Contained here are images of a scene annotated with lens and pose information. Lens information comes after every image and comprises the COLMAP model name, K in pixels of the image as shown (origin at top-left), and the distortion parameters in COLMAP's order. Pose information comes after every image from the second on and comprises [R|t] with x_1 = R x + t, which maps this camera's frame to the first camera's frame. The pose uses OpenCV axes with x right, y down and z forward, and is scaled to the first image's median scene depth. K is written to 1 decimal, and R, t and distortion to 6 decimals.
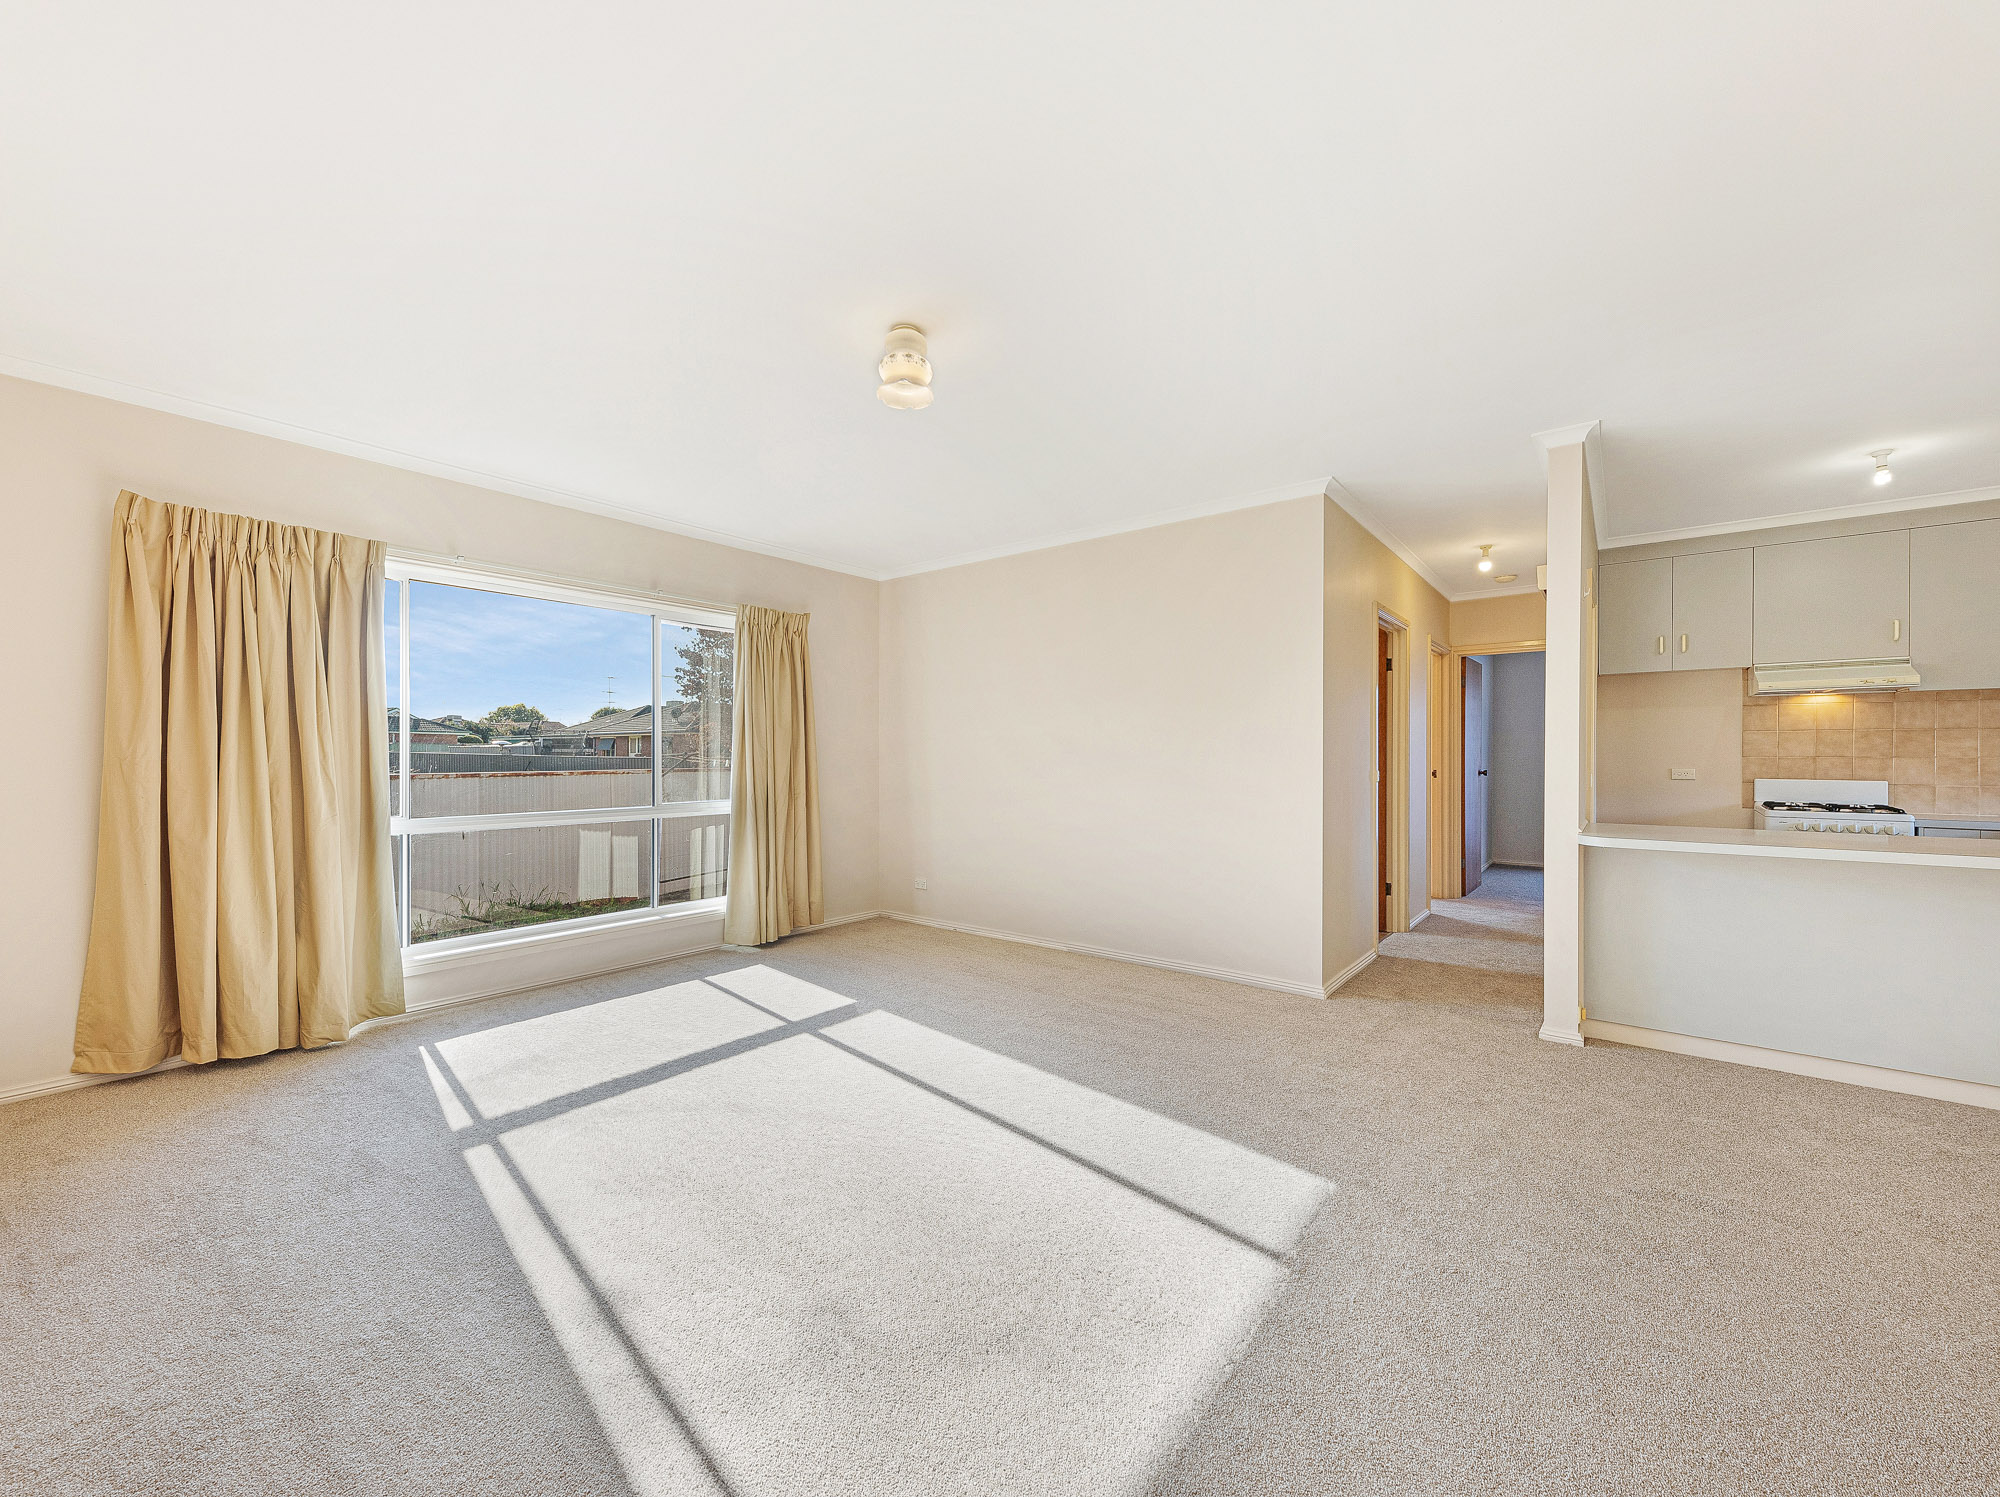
lens RADIAL K [[782.0, 0, 1002.2], [0, 782.0, 754.9], [0, 0, 1]] dist [0.000513, -0.000260]
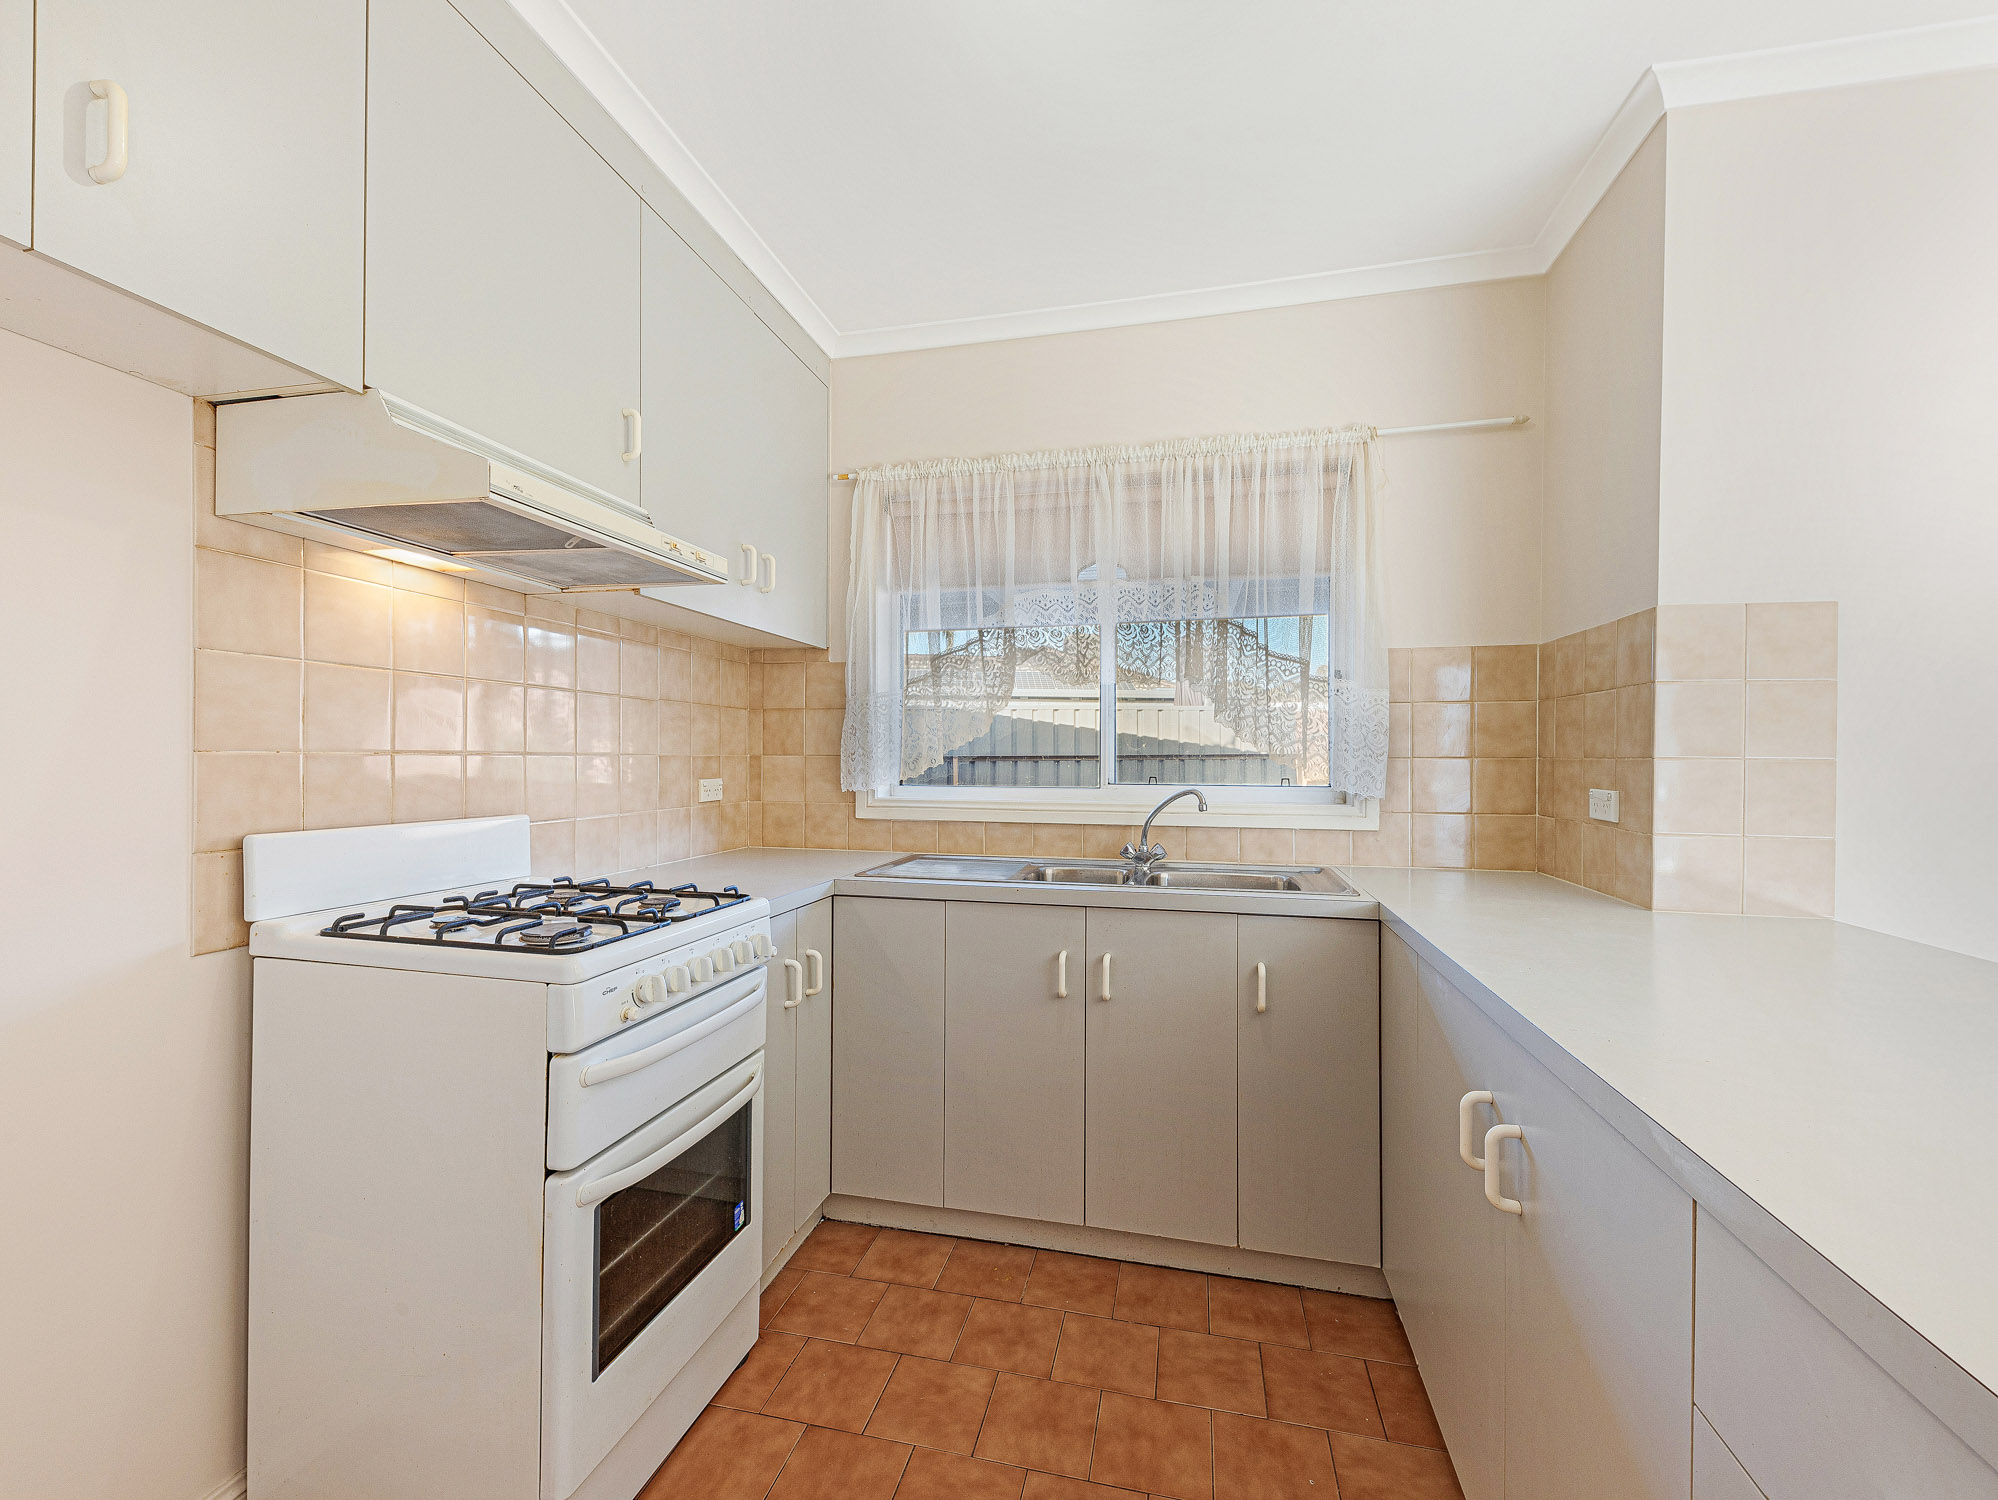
lens RADIAL K [[805.9, 0, 1006.3], [0, 805.9, 757.7], [0, 0, 1]] dist [0.001218, 0.000021]
pose [[-0.434633, -0.002731, 0.900604, 0.669285], [-0.006276, 0.999980, 0.000004, 0.003186], [-0.900586, -0.005650, -0.434641, 0.975453]]
